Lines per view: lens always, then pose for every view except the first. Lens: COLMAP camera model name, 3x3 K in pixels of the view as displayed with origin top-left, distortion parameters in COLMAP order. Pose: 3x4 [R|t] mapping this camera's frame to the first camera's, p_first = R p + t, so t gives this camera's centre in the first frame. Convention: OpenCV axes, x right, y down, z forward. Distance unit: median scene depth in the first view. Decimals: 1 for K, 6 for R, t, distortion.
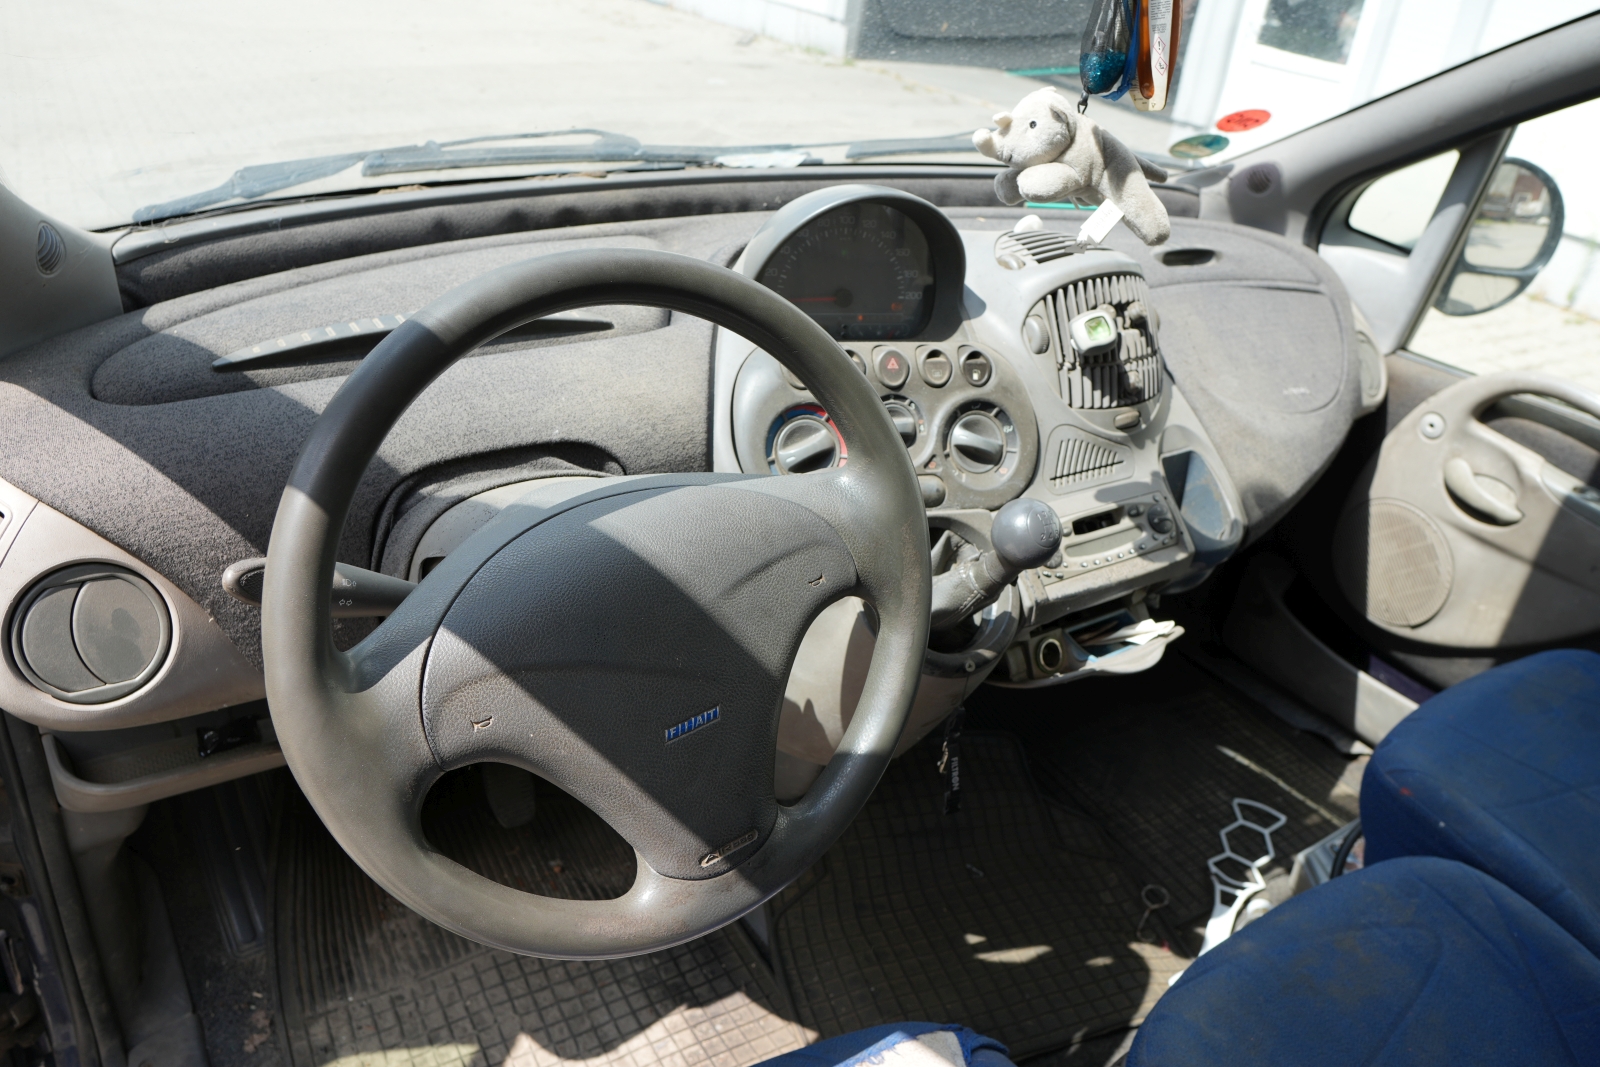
lens RADIAL K [[1139.8, 0, 803.3], [0, 1139.8, 537.9], [0, 0, 1]] dist [-0.107899, 0.067147]
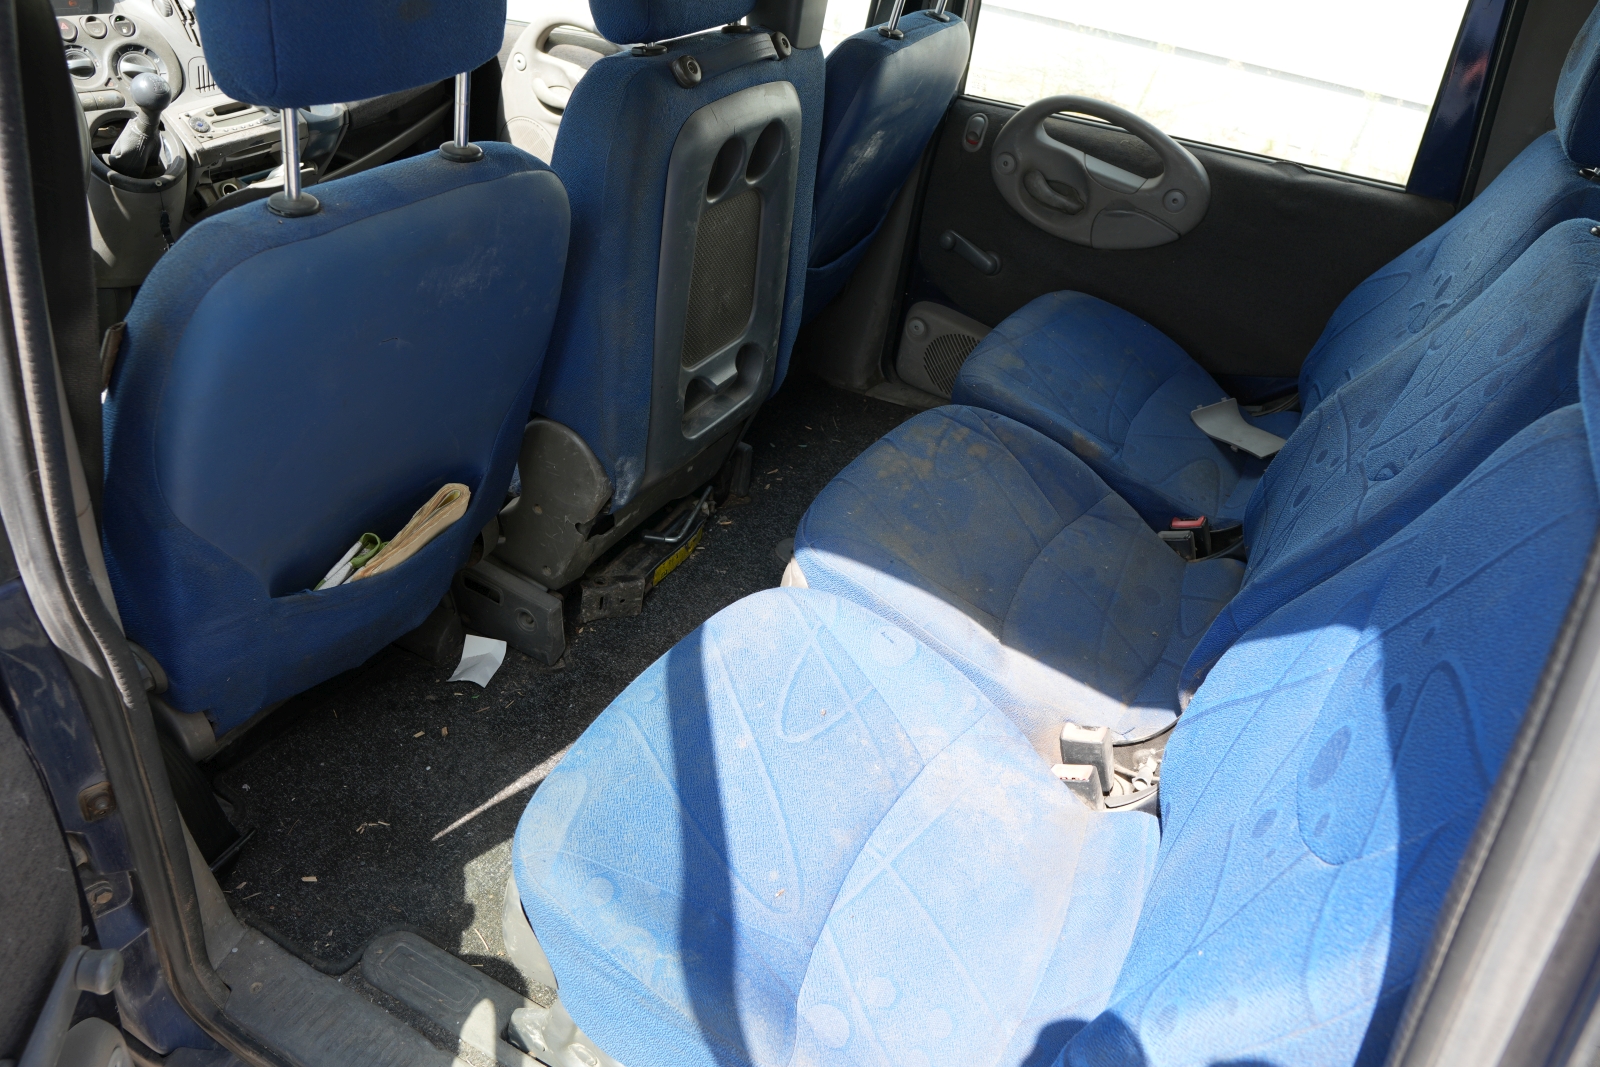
lens RADIAL K [[1139.8, 0, 800.7], [0, 1139.8, 539.5], [0, 0, 1]] dist [-0.107899, 0.067147]
pose [[0.883698, -0.291569, 0.366149, 0.210825], [0.239674, 0.953816, 0.181084, 0.504335], [-0.402037, -0.072267, 0.912767, -0.920543]]
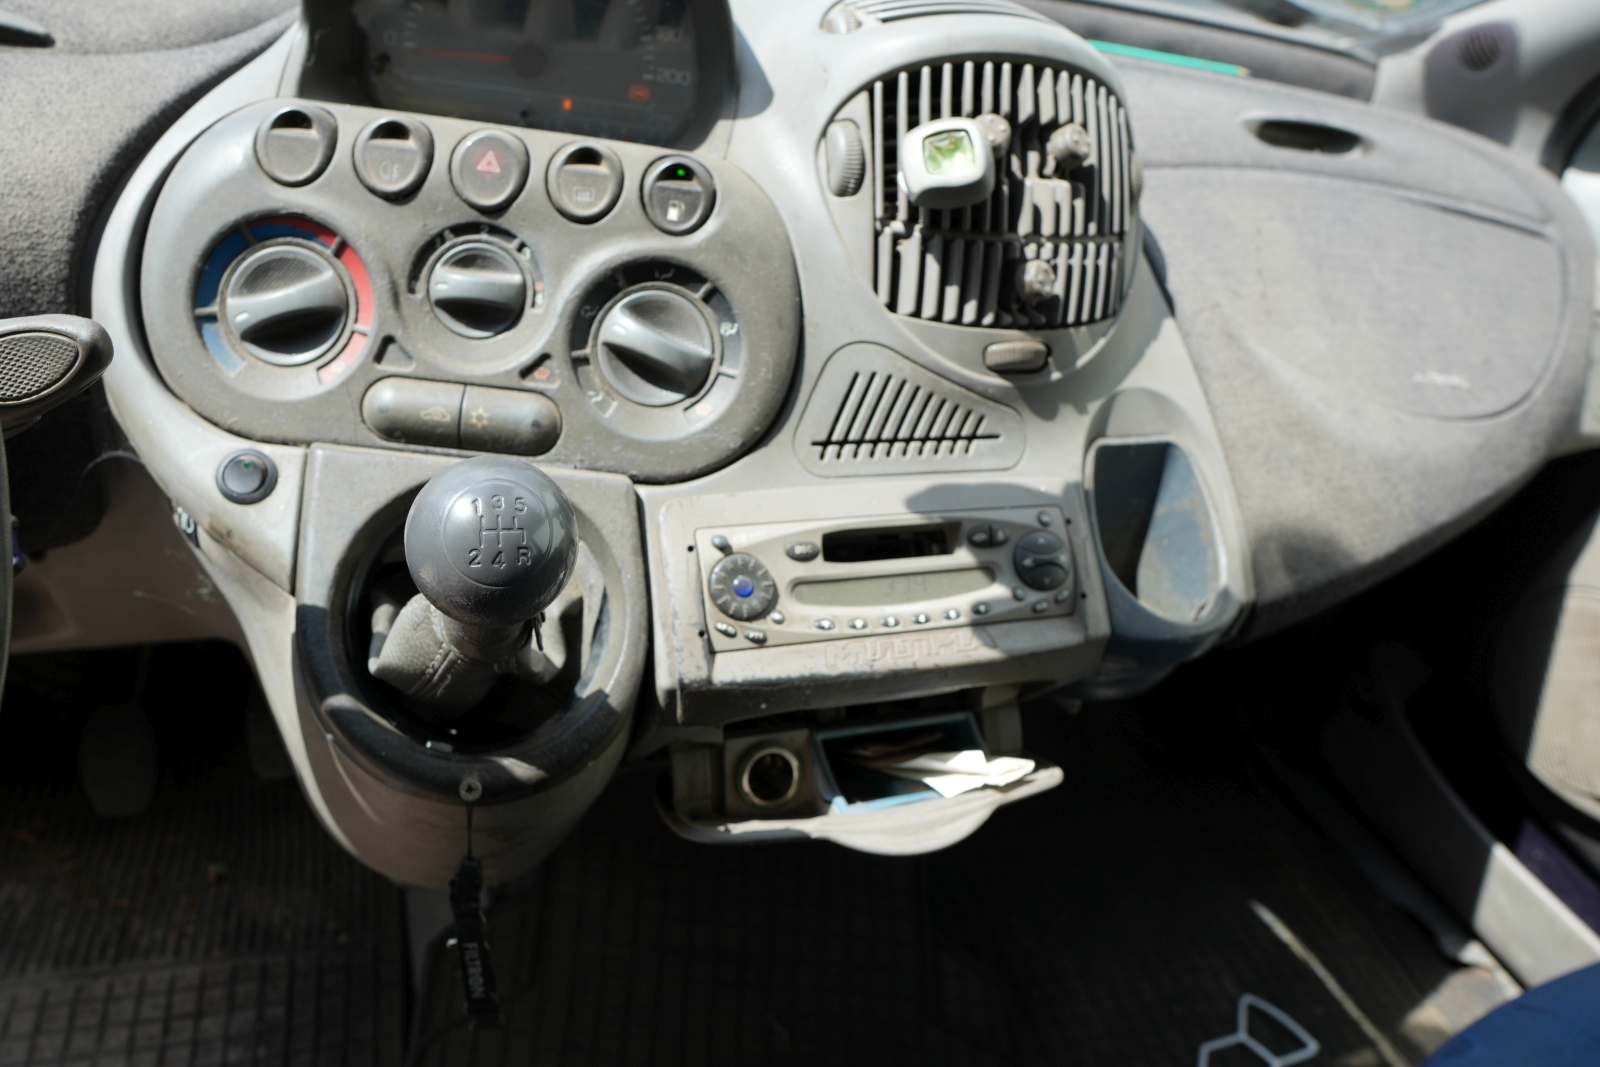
lens RADIAL K [[1139.8, 0, 800.9], [0, 1139.8, 542.4], [0, 0, 1]] dist [-0.107899, 0.067147]
pose [[0.967905, 0.179709, -0.175686, 0.298710], [-0.170728, 0.983166, 0.065092, -0.039095], [0.184426, -0.033008, 0.982292, 0.481555]]
